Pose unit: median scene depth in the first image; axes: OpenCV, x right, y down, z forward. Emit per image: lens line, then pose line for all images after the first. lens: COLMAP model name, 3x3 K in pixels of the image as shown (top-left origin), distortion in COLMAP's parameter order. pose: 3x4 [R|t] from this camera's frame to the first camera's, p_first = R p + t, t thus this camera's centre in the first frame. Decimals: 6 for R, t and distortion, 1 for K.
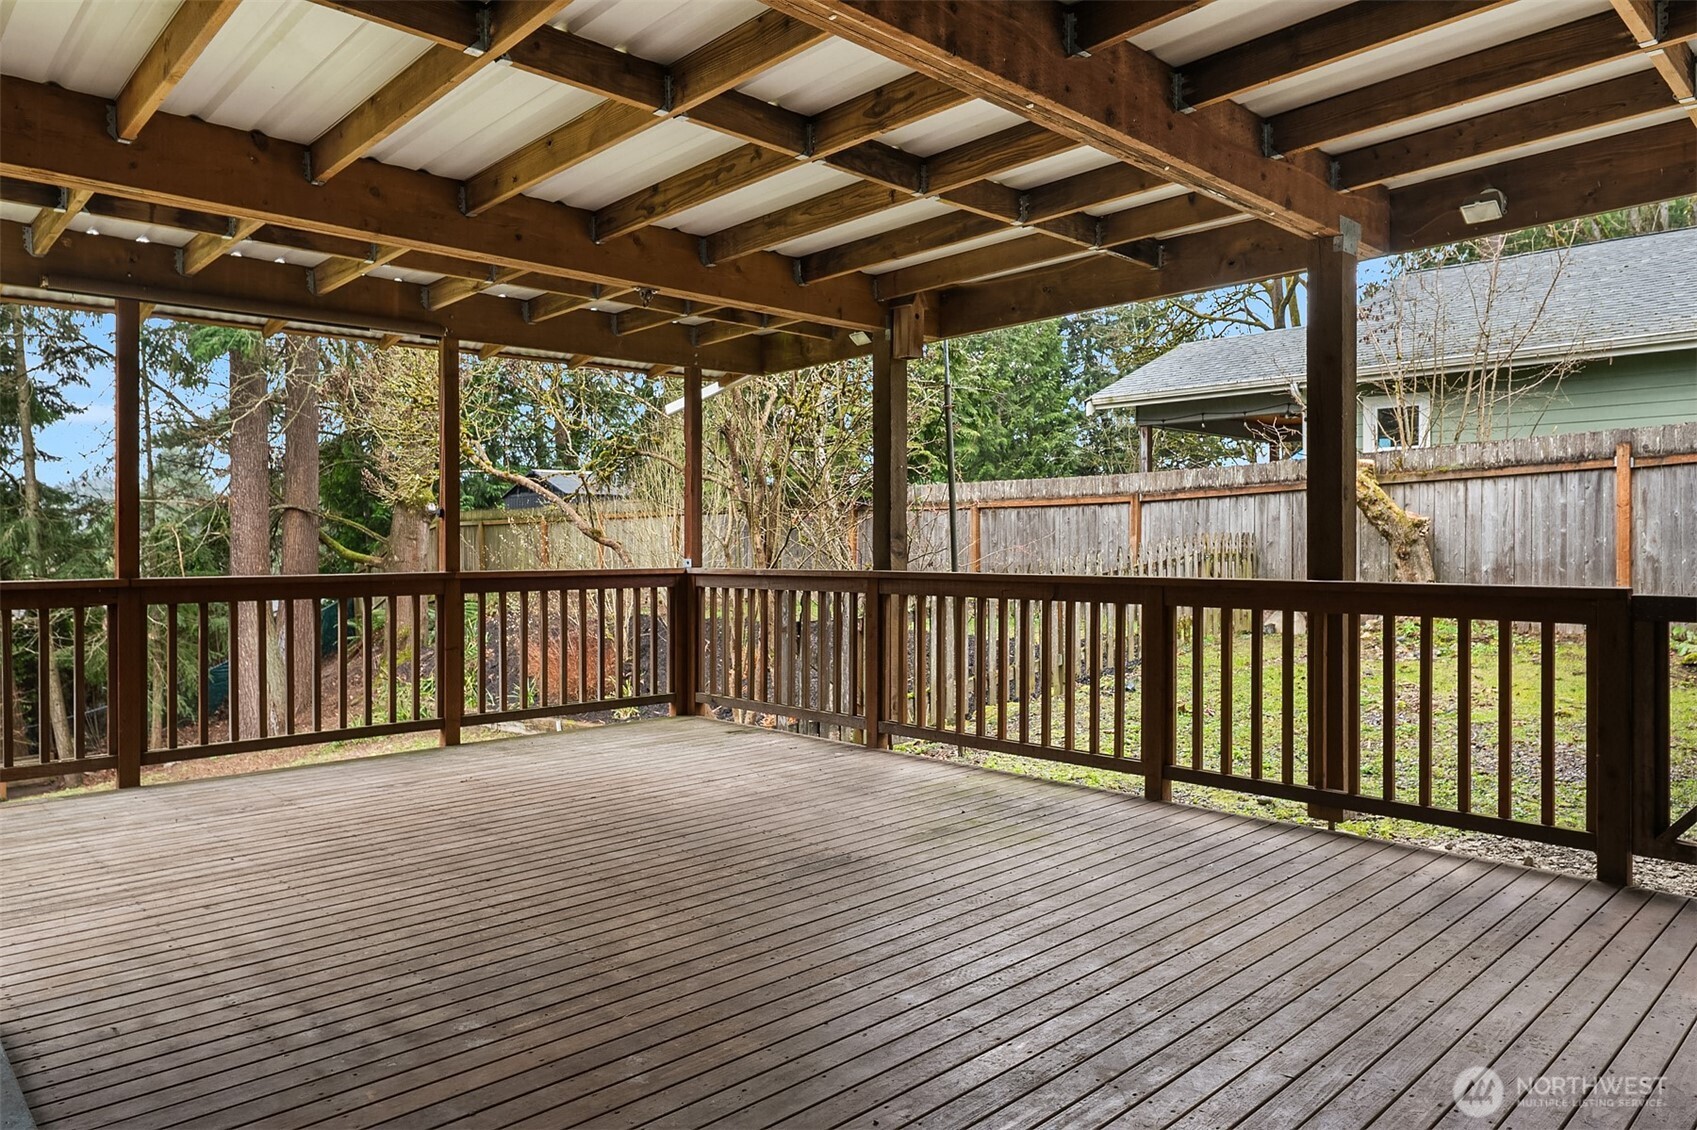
lens RADIAL K [[1100.2, 0, 848.5], [0, 1100.2, 565.0], [0, 0, 1]] dist [-0.000609, -0.000126]
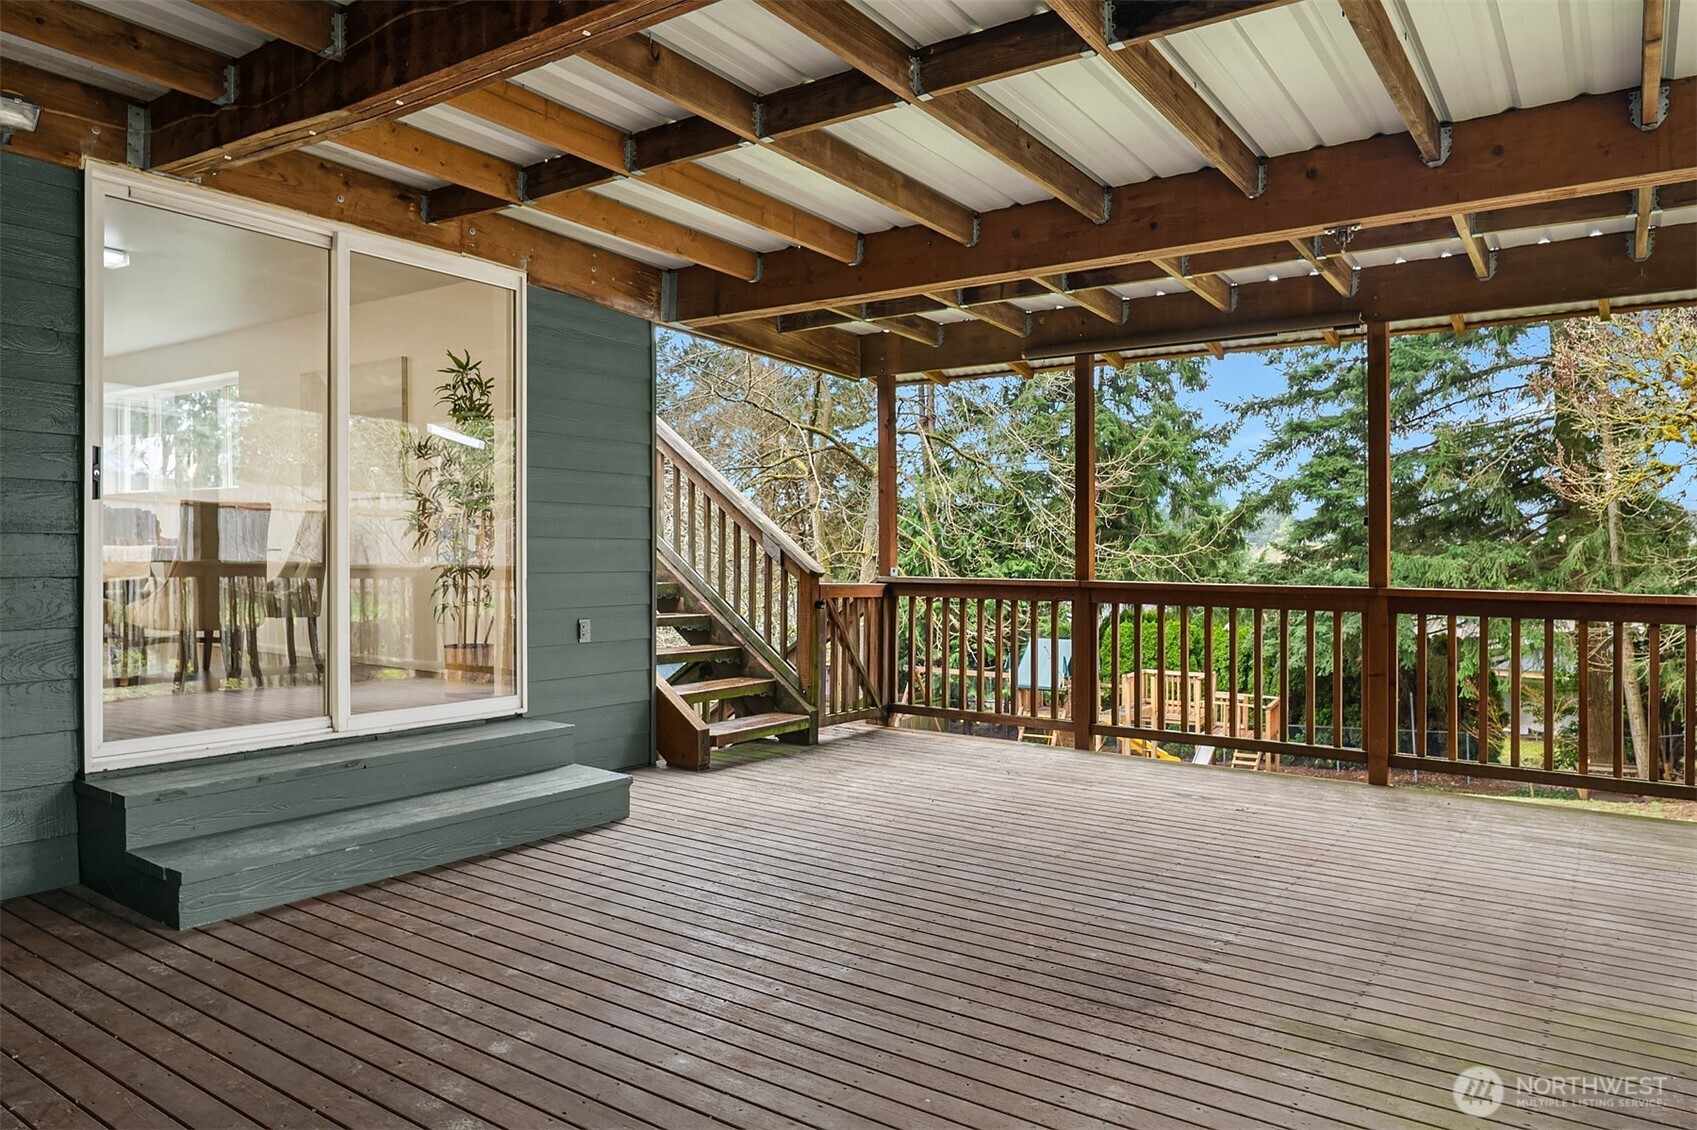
lens RADIAL K [[1100.1, 0, 848.5], [0, 1100.1, 565.0], [0, 0, 1]] dist [0.026382, 0.000900]
pose [[0.196072, 0.014972, -0.980475, 0.666826], [-0.028423, 0.999550, 0.009579, -0.013241], [0.980178, 0.025989, 0.196409, 0.662510]]
